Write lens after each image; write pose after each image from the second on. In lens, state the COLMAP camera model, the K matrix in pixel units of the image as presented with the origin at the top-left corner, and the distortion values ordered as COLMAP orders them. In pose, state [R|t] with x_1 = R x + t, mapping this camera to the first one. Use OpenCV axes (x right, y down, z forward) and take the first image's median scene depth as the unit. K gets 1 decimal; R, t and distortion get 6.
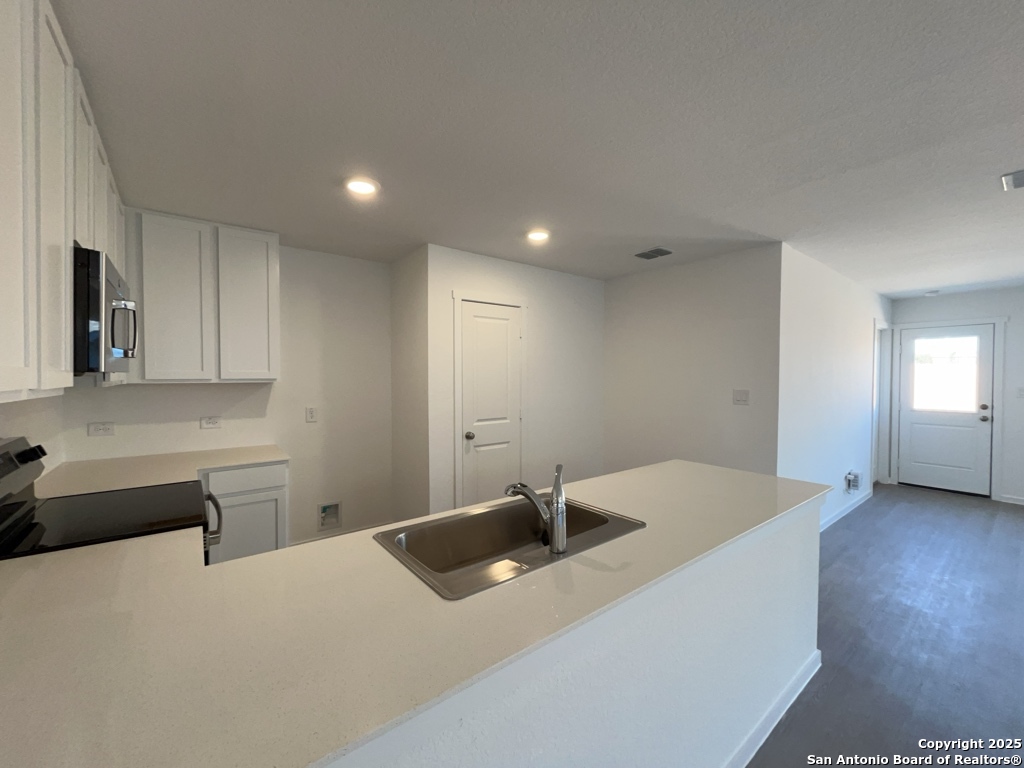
lens RADIAL K [[413.3, 0, 515.8], [0, 413.3, 384.2], [0, 0, 1]] dist [-0.003738, -0.000528]
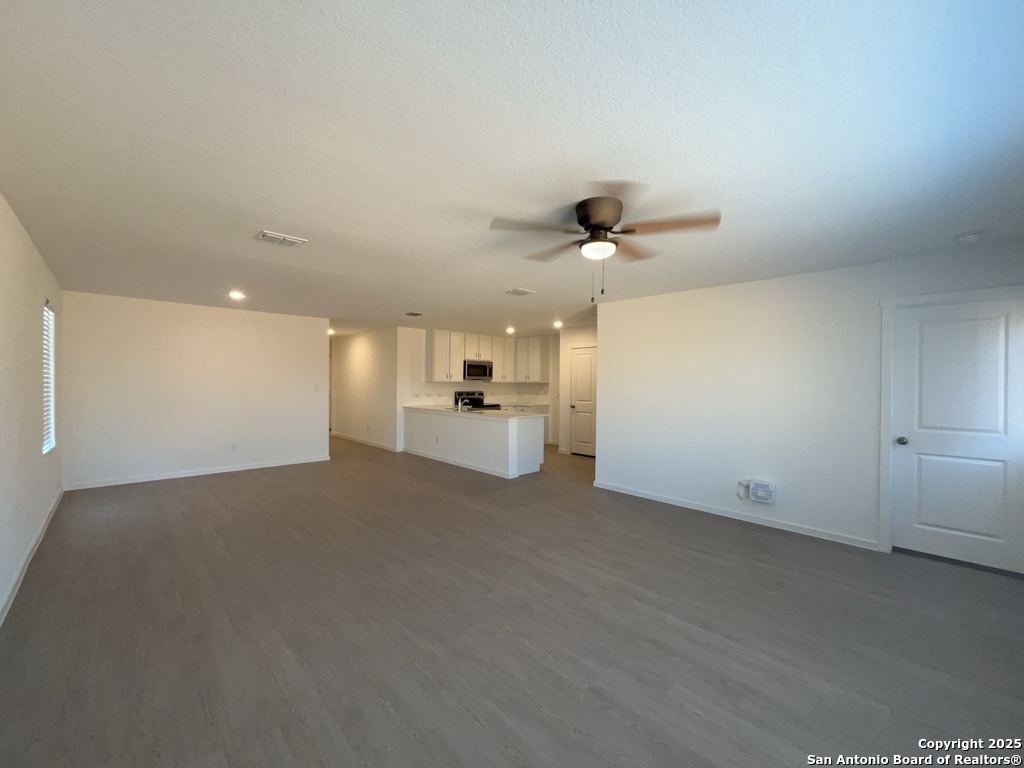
lens RADIAL K [[413.3, 0, 515.8], [0, 413.3, 384.2], [0, 0, 1]] dist [-0.003738, -0.000528]
pose [[0.099587, 0.001315, -0.995028, 2.191201], [-0.034402, 0.999406, -0.002122, 0.015026], [0.994434, 0.034442, 0.099573, 0.446326]]
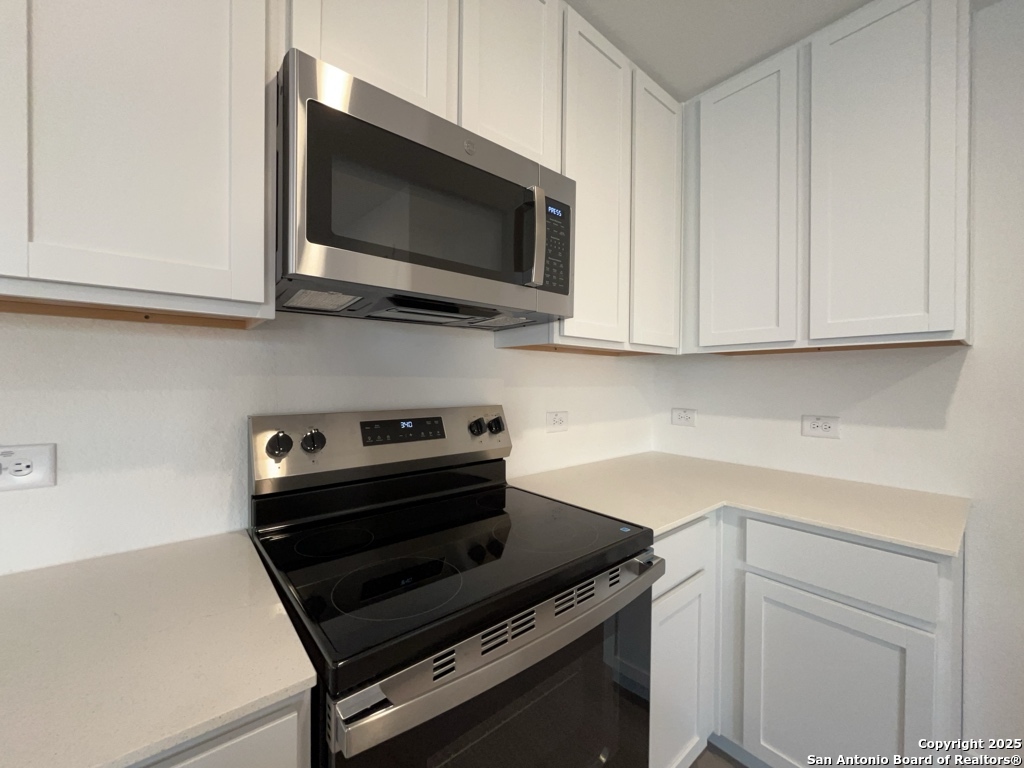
lens RADIAL K [[413.3, 0, 515.8], [0, 413.3, 384.2], [0, 0, 1]] dist [-0.003738, -0.000528]
pose [[0.036124, 0.004241, -0.999338, -0.180855], [-0.028922, 0.999577, 0.003197, 0.041076], [0.998929, 0.028788, 0.036231, 0.503922]]
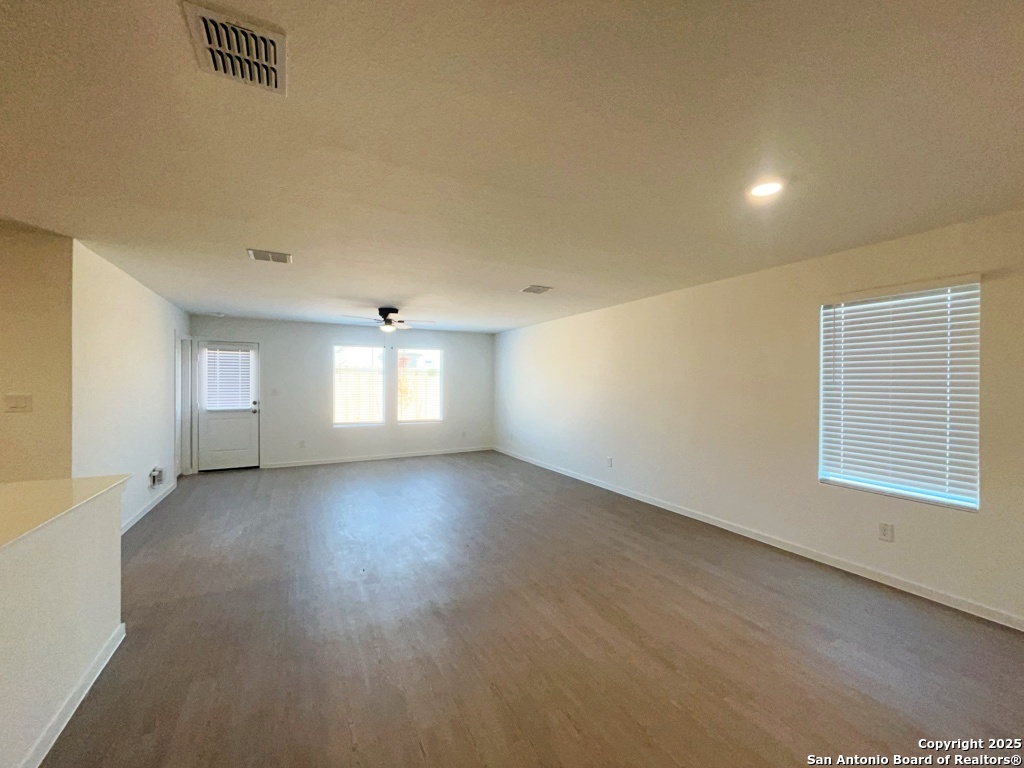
lens RADIAL K [[413.3, 0, 515.8], [0, 413.3, 384.2], [0, 0, 1]] dist [-0.003738, -0.000528]
pose [[0.176106, -0.005209, 0.984357, -0.108827], [0.019551, 0.999807, 0.001793, 0.010795], [-0.984177, 0.018929, 0.176174, -0.164788]]
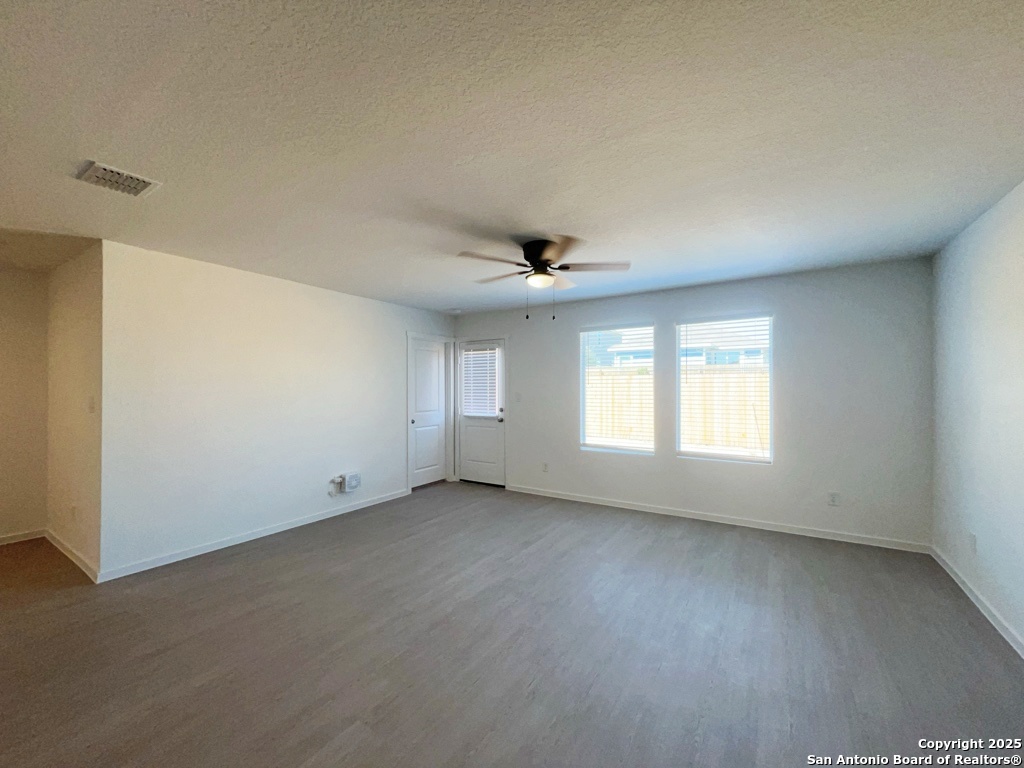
lens RADIAL K [[413.3, 0, 515.8], [0, 413.3, 384.2], [0, 0, 1]] dist [-0.003738, -0.000528]
pose [[0.942501, -0.000450, 0.334204, 1.123080], [0.010777, 0.999520, -0.029046, 0.024614], [-0.334030, 0.030977, 0.942053, -0.180732]]
